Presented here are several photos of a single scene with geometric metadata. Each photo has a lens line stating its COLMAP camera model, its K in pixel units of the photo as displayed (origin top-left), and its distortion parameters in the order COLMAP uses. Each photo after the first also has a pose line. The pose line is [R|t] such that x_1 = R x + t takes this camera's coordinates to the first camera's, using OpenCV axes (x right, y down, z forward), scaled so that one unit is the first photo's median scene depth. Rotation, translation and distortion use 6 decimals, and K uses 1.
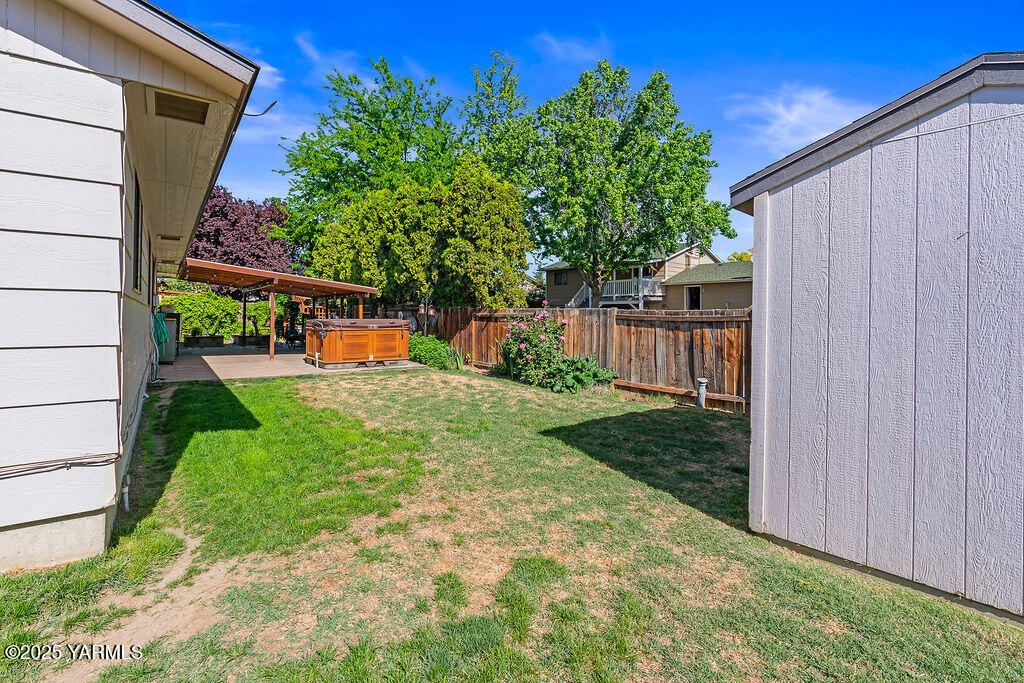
lens RADIAL K [[462.3, 0, 519.0], [0, 462.3, 316.4], [0, 0, 1]] dist [-0.002691, 0.000364]
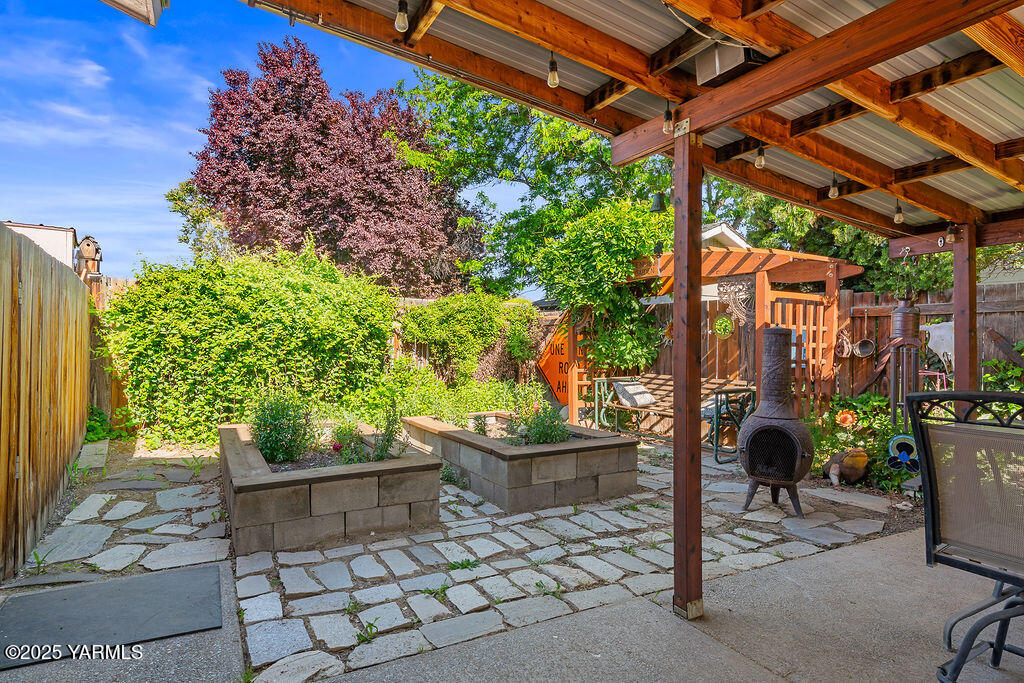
lens RADIAL K [[545.8, 0, 506.5], [0, 545.8, 343.1], [0, 0, 1]] dist [0.003869, 0.000448]
pose [[0.989800, -0.004938, -0.142378, -0.519202], [0.005031, 0.999987, 0.000294, -0.000040], [0.142375, -0.001008, 0.989812, 0.714999]]
